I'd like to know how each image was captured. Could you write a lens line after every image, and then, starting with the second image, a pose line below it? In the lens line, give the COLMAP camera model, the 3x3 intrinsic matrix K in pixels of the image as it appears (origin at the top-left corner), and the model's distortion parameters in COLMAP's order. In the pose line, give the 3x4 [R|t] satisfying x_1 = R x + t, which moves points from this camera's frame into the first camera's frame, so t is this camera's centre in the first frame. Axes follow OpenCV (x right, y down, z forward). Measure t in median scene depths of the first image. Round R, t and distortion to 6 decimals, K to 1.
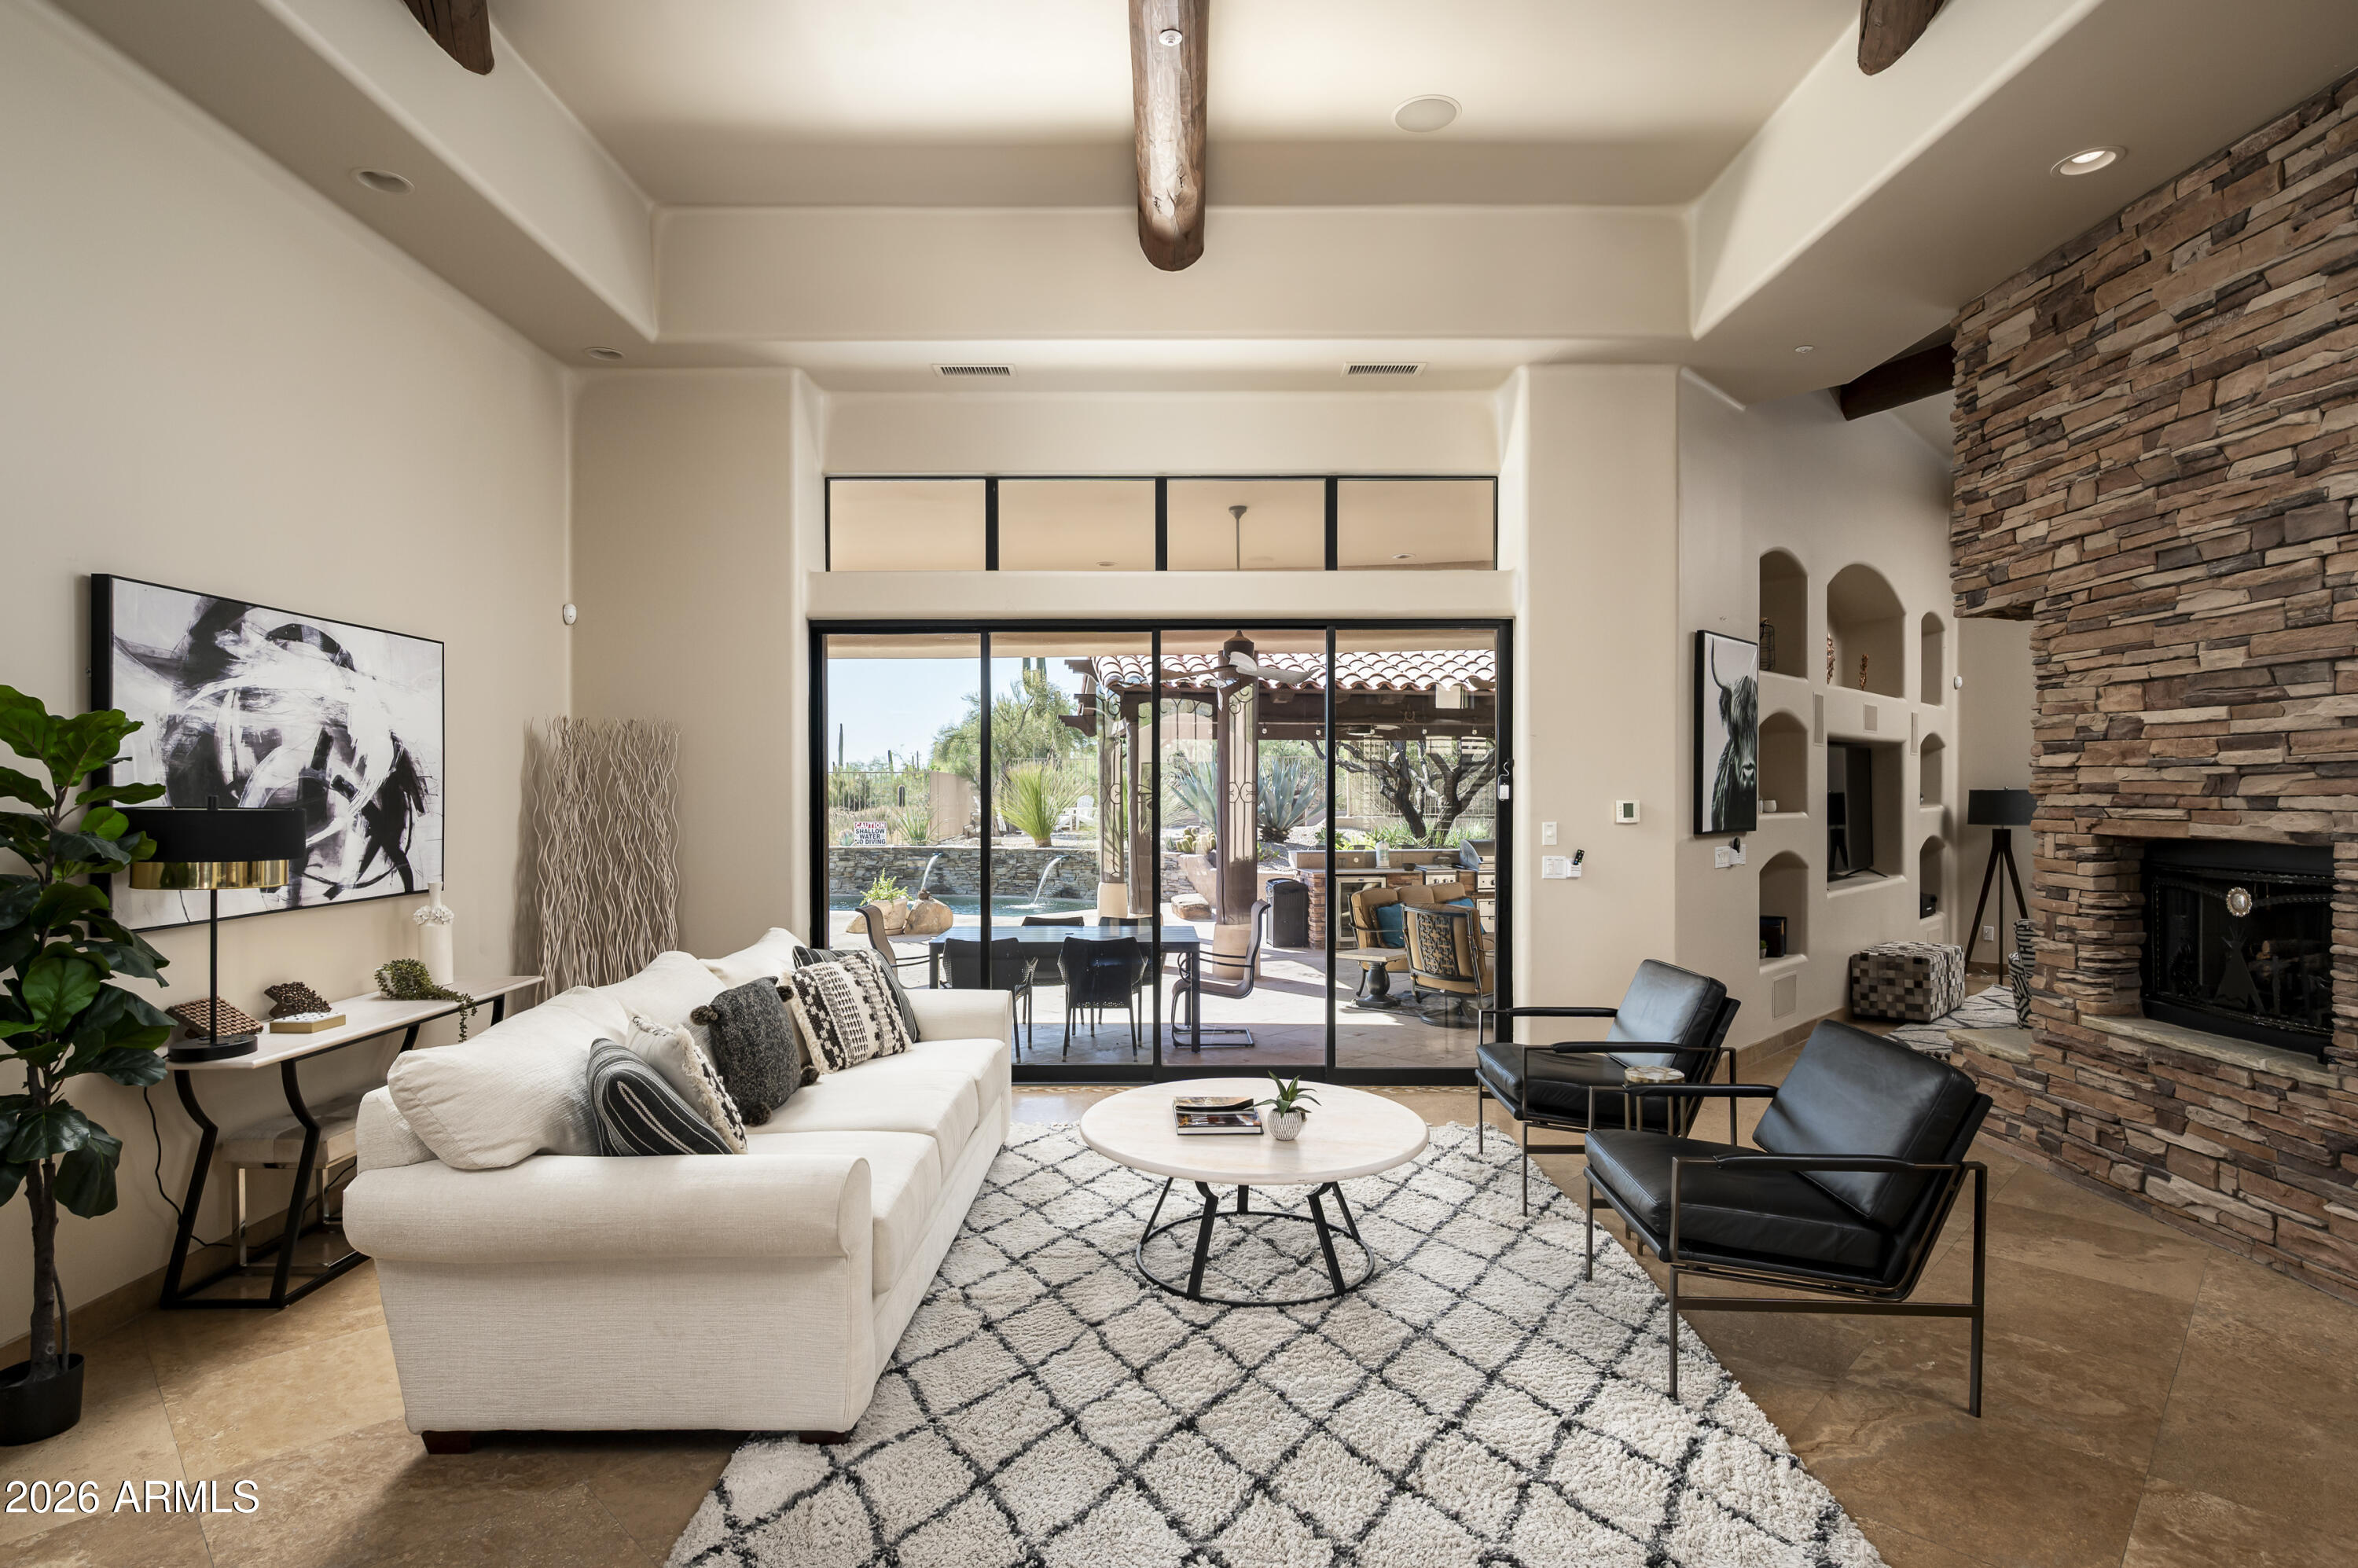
lens RADIAL K [[1140.4, 0, 1185.3], [0, 1140.4, 789.8], [0, 0, 1]] dist [-0.000093, 0.000812]
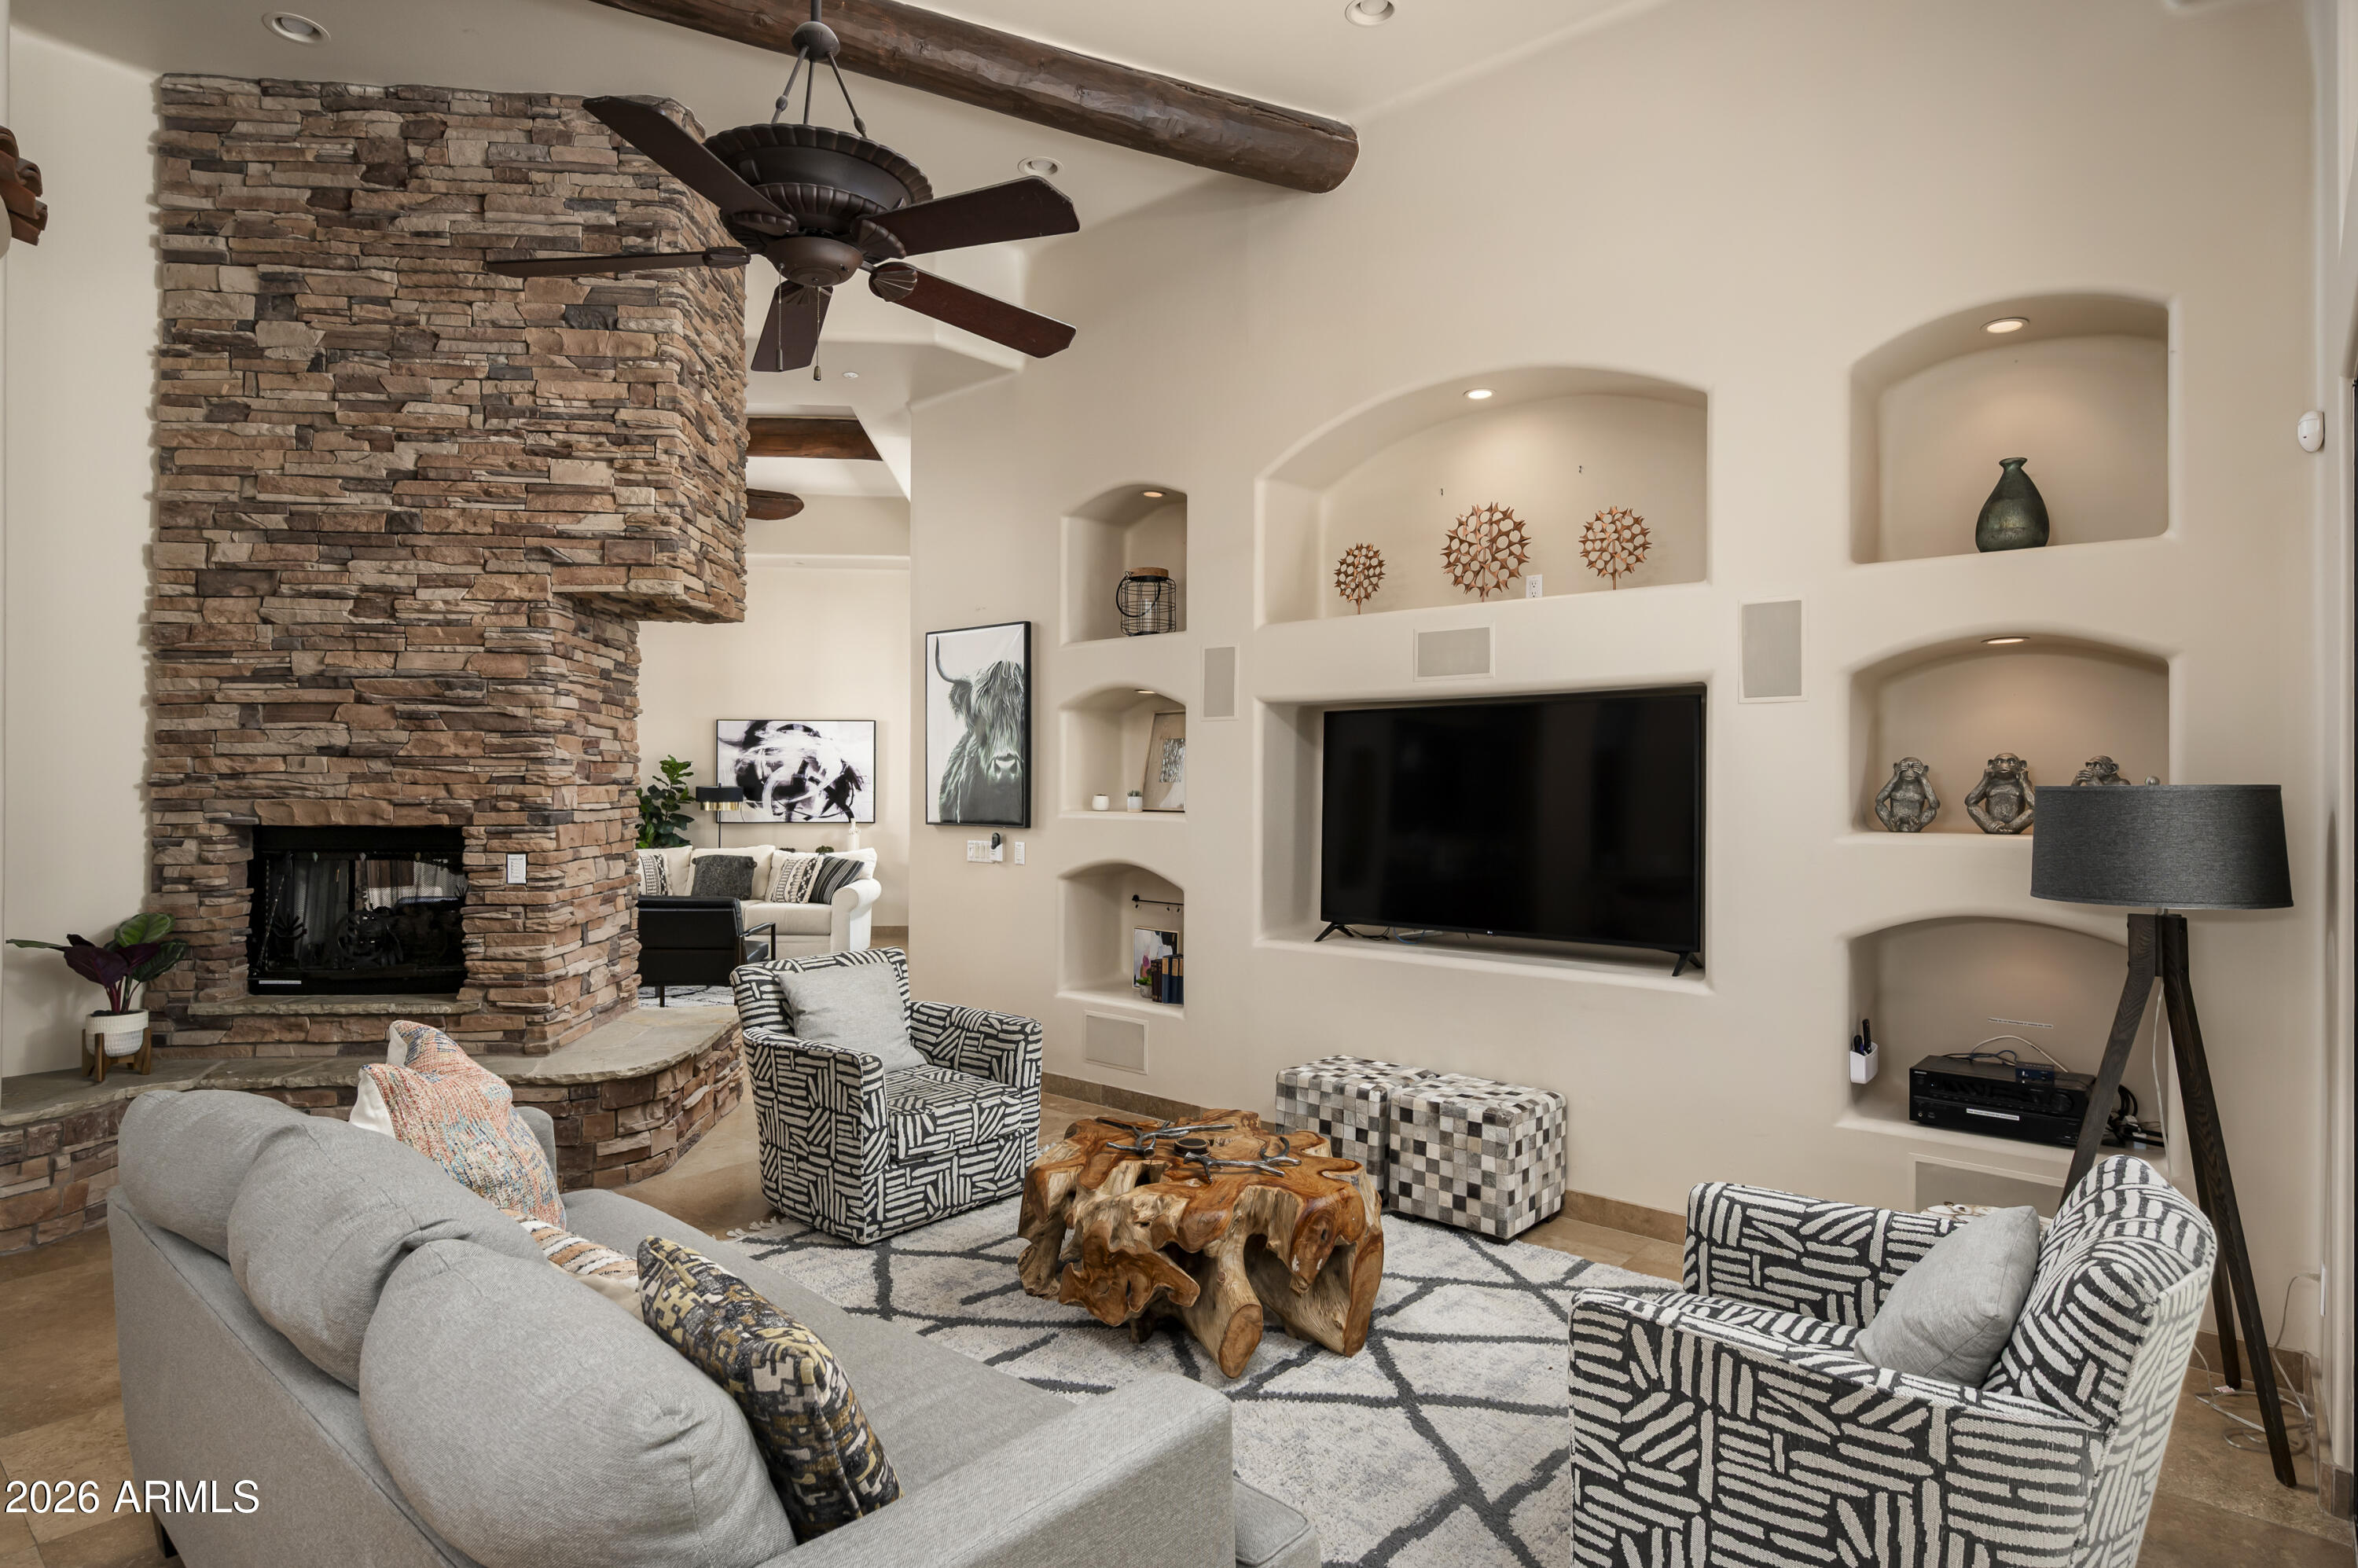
lens RADIAL K [[1255.6, 0, 1181.2], [0, 1255.6, 771.7], [0, 0, 1]] dist [0.003048, -0.001865]
pose [[0.088557, -0.007473, -0.996043, 2.409833], [-0.002161, 0.999968, -0.007694, -0.001987], [0.996069, 0.002834, 0.088538, 1.653198]]
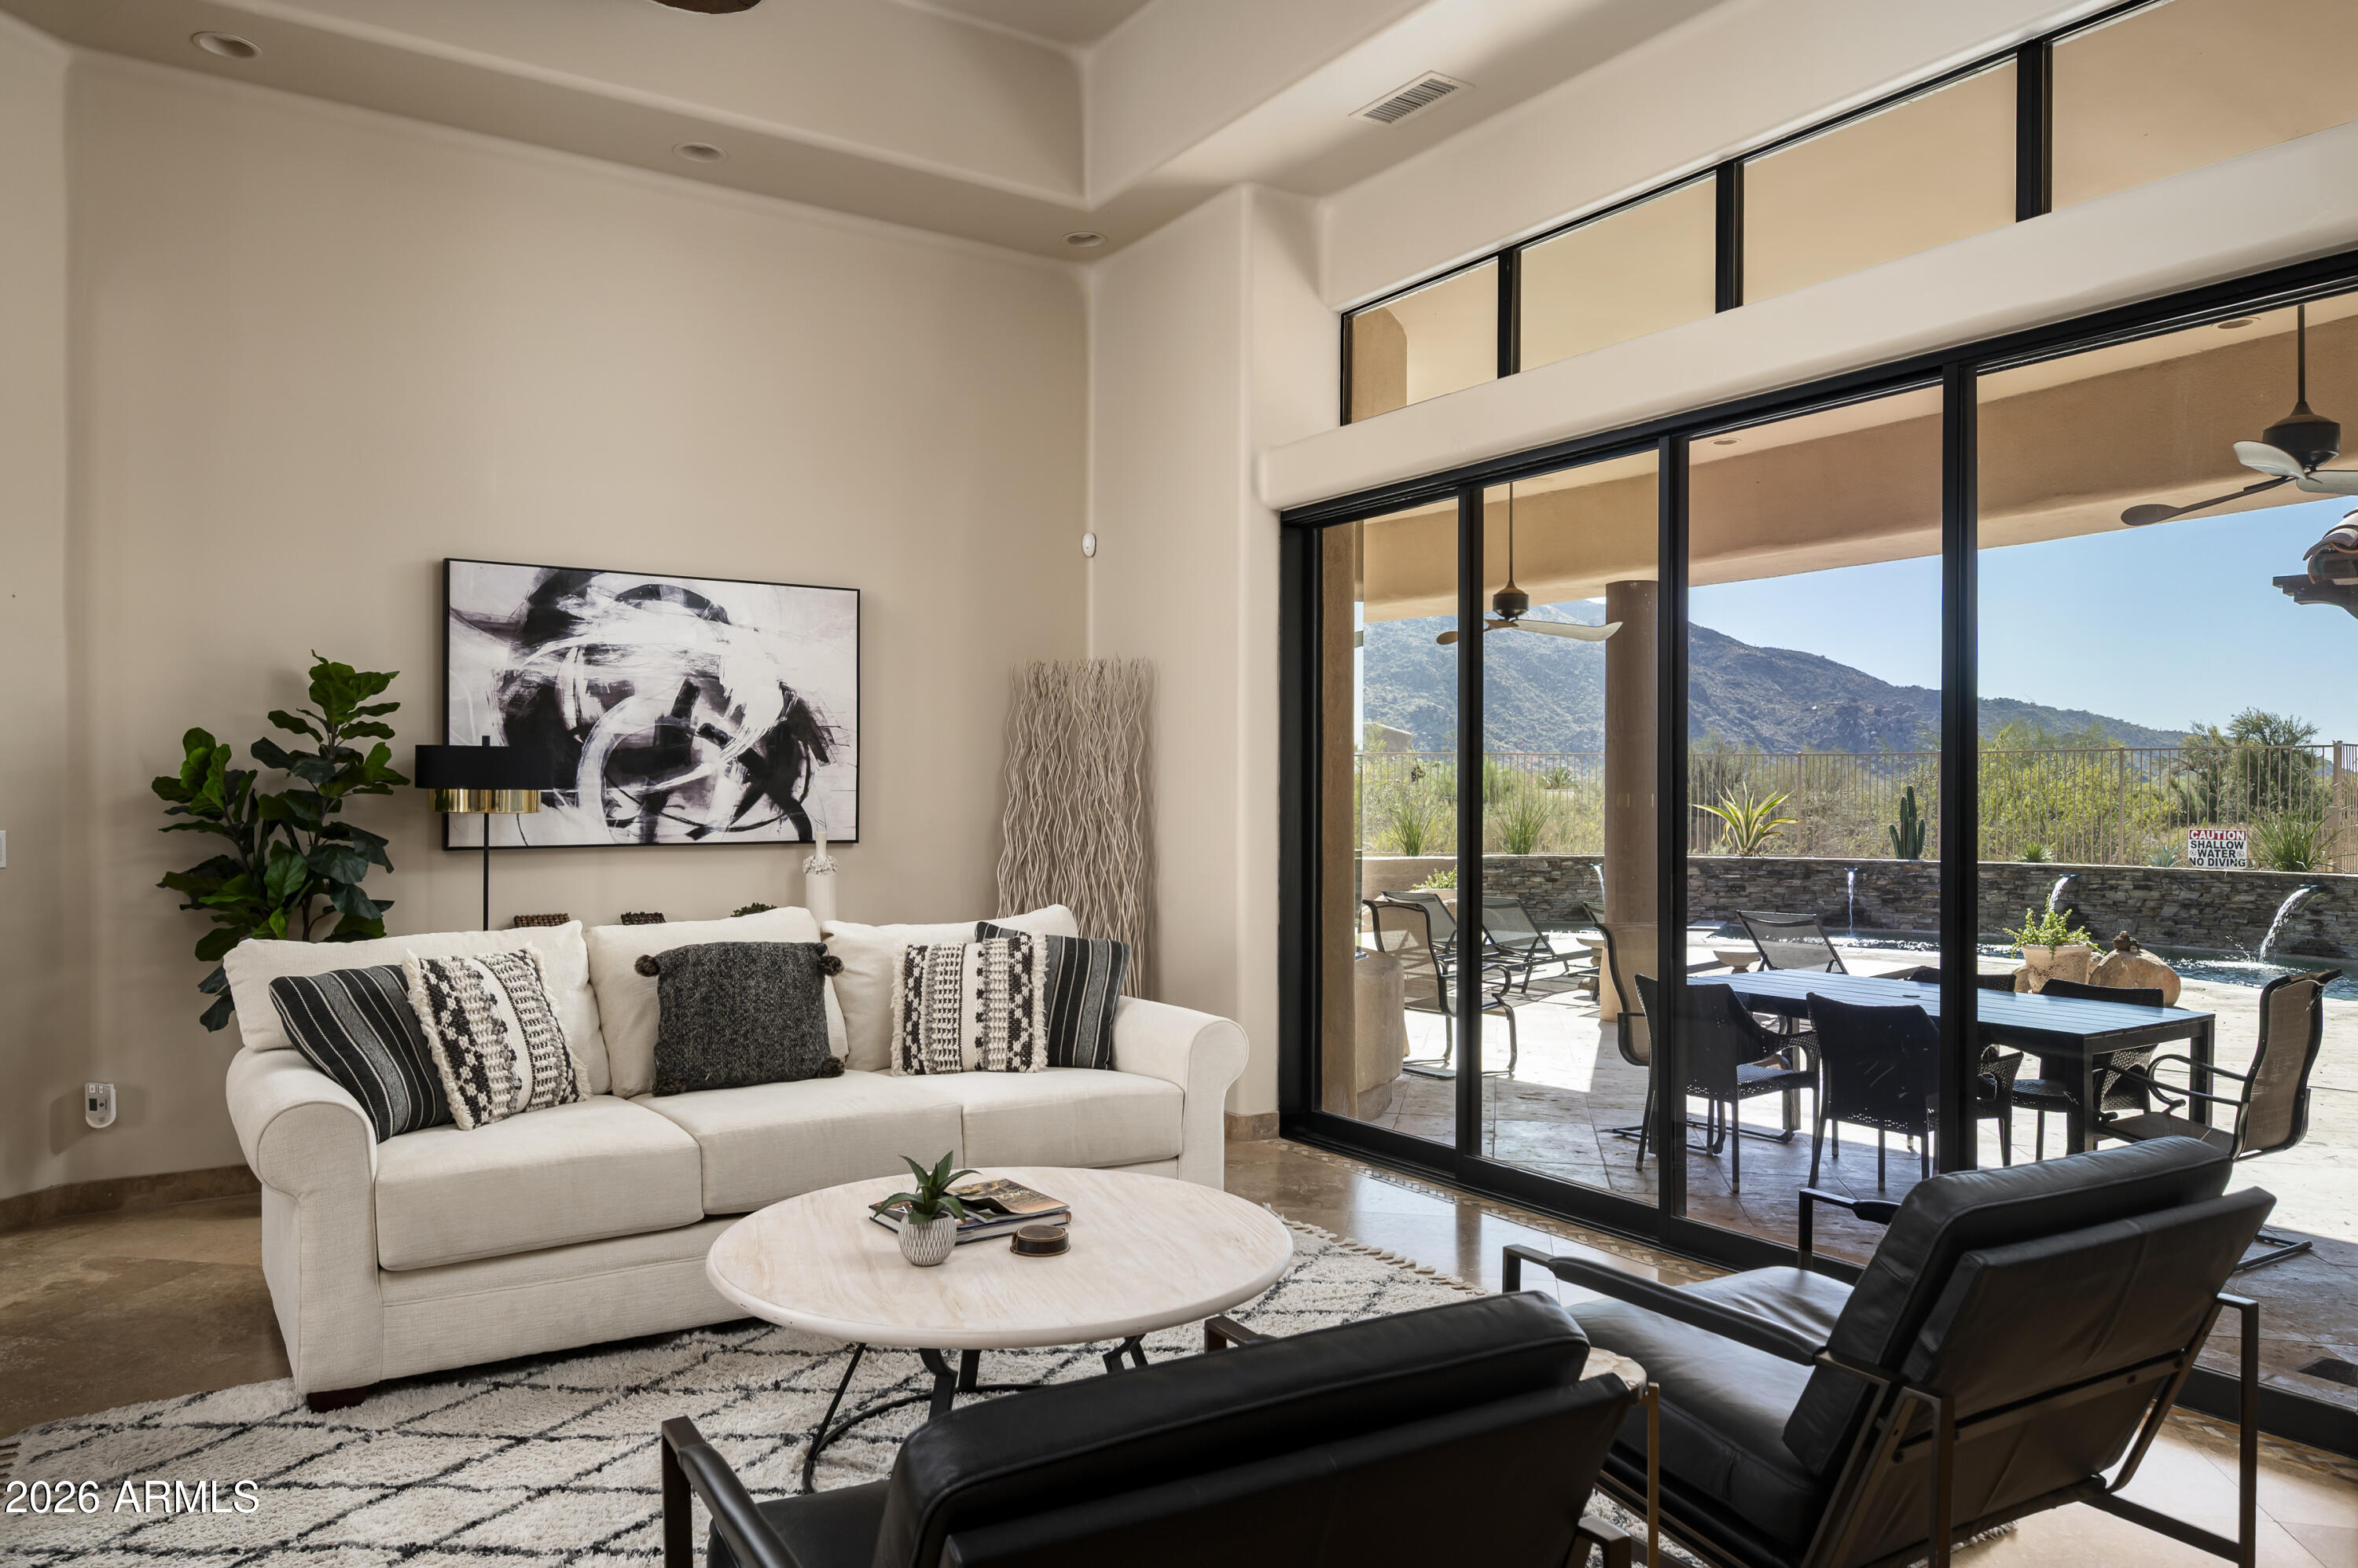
lens RADIAL K [[1582.7, 0, 1228.9], [0, 1582.7, 779.5], [0, 0, 1]] dist [-0.005958, 0.001442]
pose [[0.566277, -0.006325, -0.824191, 0.756933], [0.000078, 0.999971, -0.007621, 0.051661], [0.824215, 0.004251, 0.566261, 0.578780]]
